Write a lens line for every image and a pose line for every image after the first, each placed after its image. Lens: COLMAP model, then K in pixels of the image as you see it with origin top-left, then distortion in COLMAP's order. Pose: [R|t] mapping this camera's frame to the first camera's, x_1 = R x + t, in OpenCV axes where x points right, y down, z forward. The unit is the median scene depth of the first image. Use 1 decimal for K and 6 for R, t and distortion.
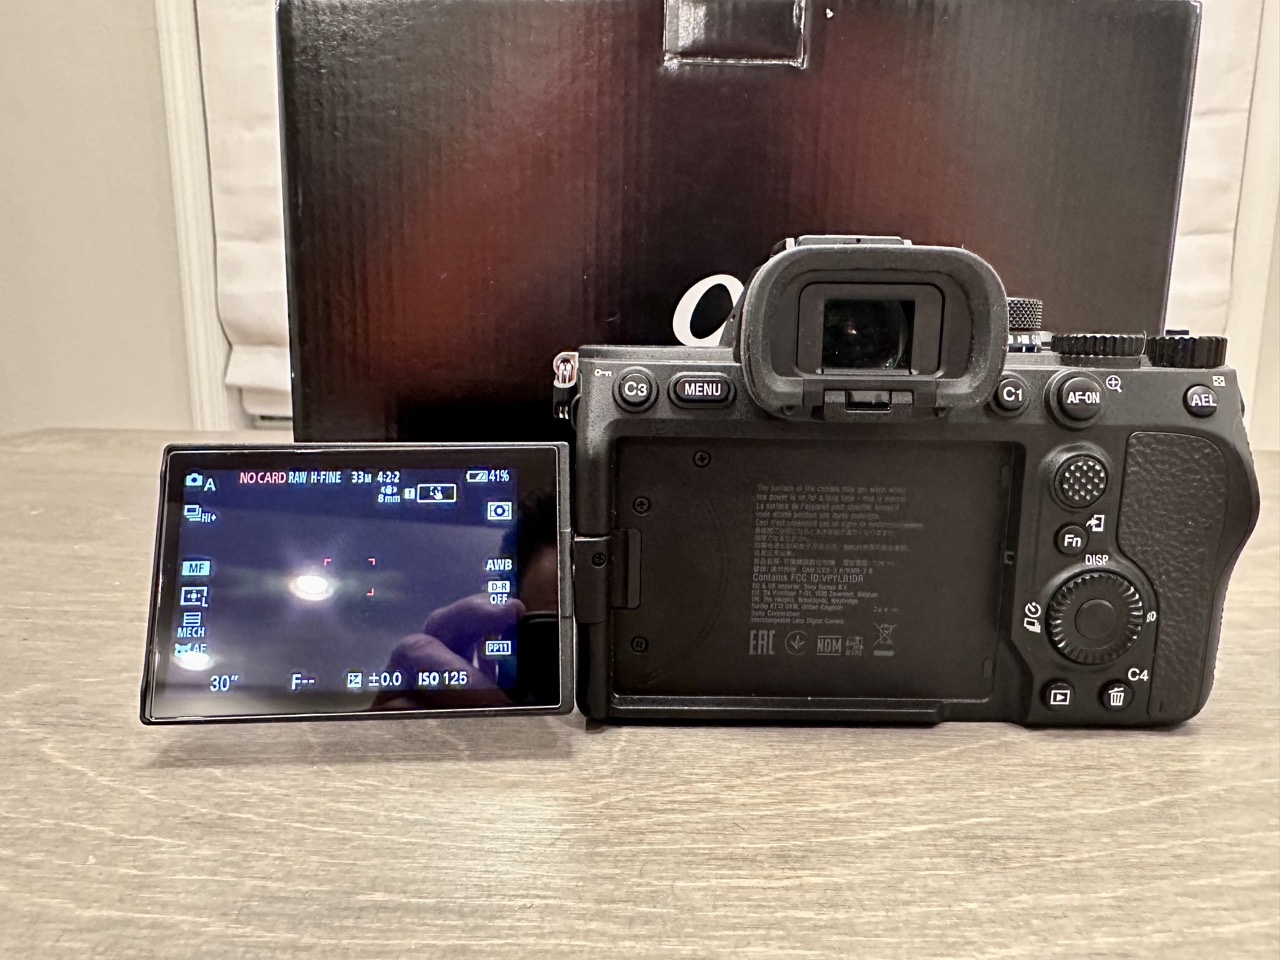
lens RADIAL K [[909.3, 0, 640.1], [0, 909.3, 483.2], [0, 0, 1]] dist [-0.002761, 0.005242]
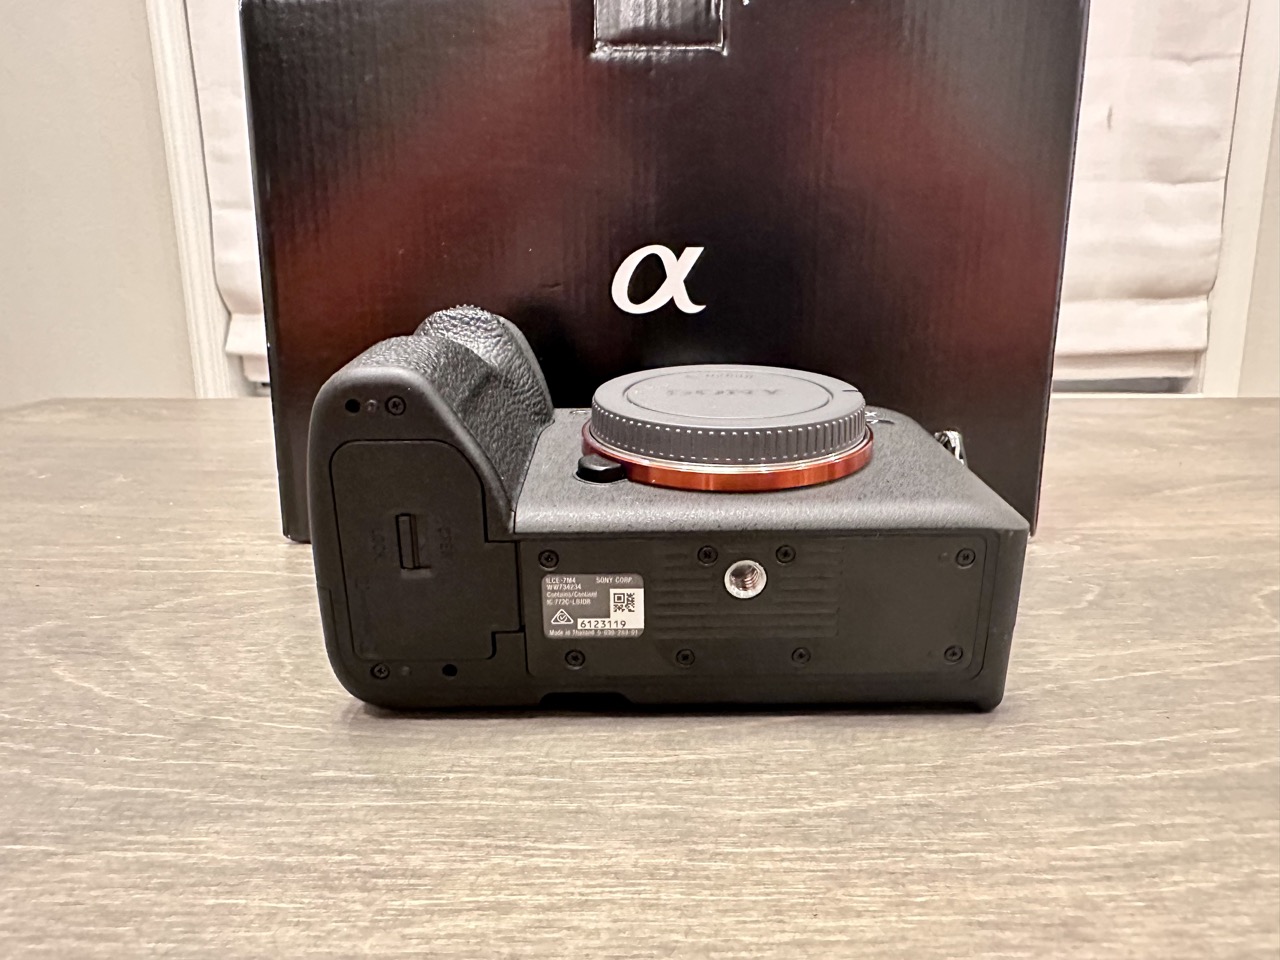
lens RADIAL K [[909.3, 0, 638.6], [0, 909.3, 482.9], [0, 0, 1]] dist [-0.002761, 0.005242]
pose [[0.999787, -0.018150, -0.009862, 0.129586], [0.018558, 0.998903, 0.042989, 0.015341], [0.009071, -0.043162, 0.999027, -0.180065]]
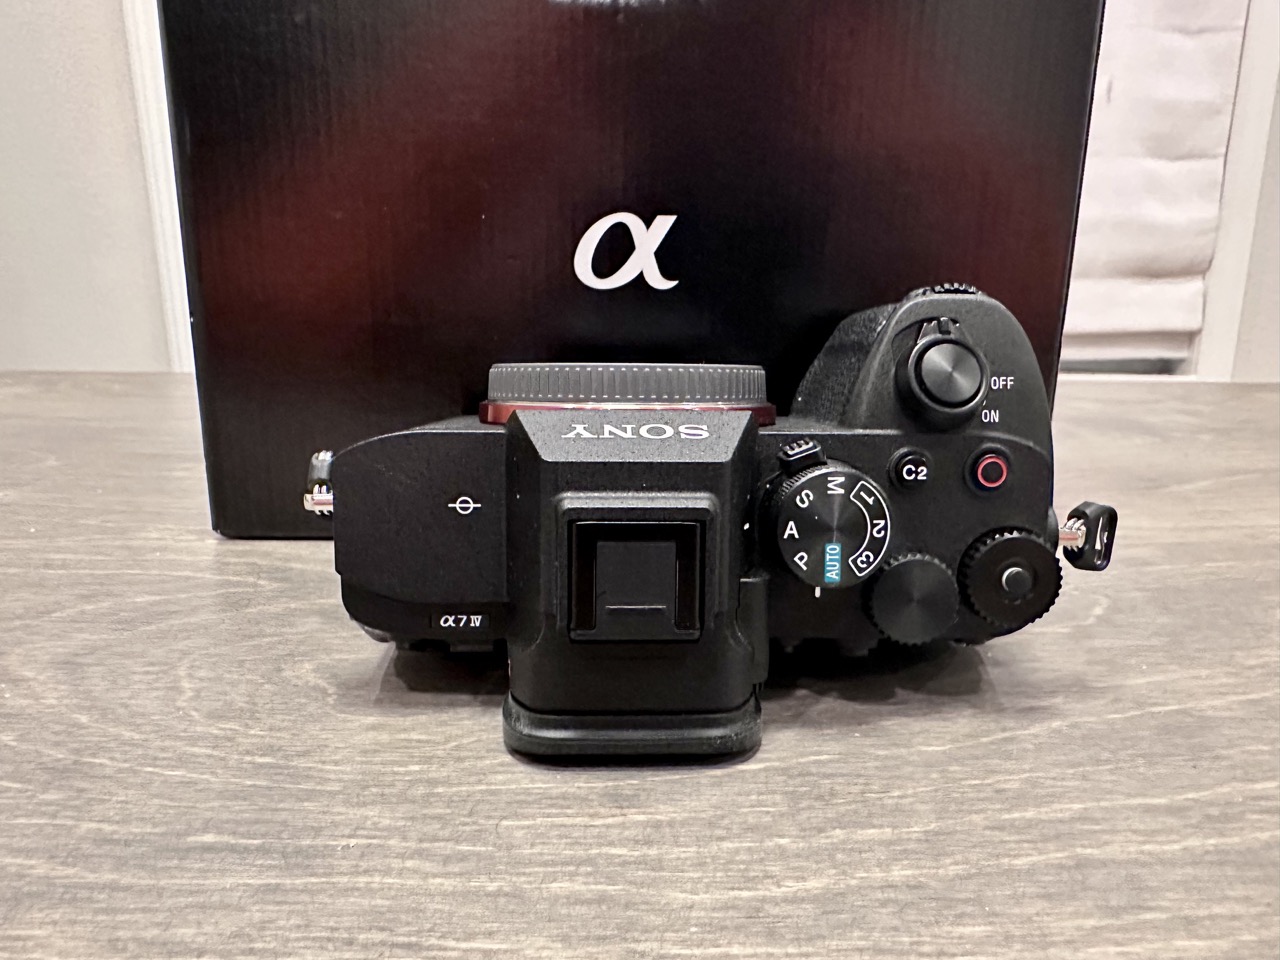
lens RADIAL K [[909.3, 0, 638.7], [0, 909.3, 485.1], [0, 0, 1]] dist [-0.002761, 0.005242]
pose [[0.999957, -0.009103, 0.001525, 0.176573], [0.008967, 0.997272, 0.073264, -0.013543], [-0.002188, -0.073248, 0.997311, 0.000071]]
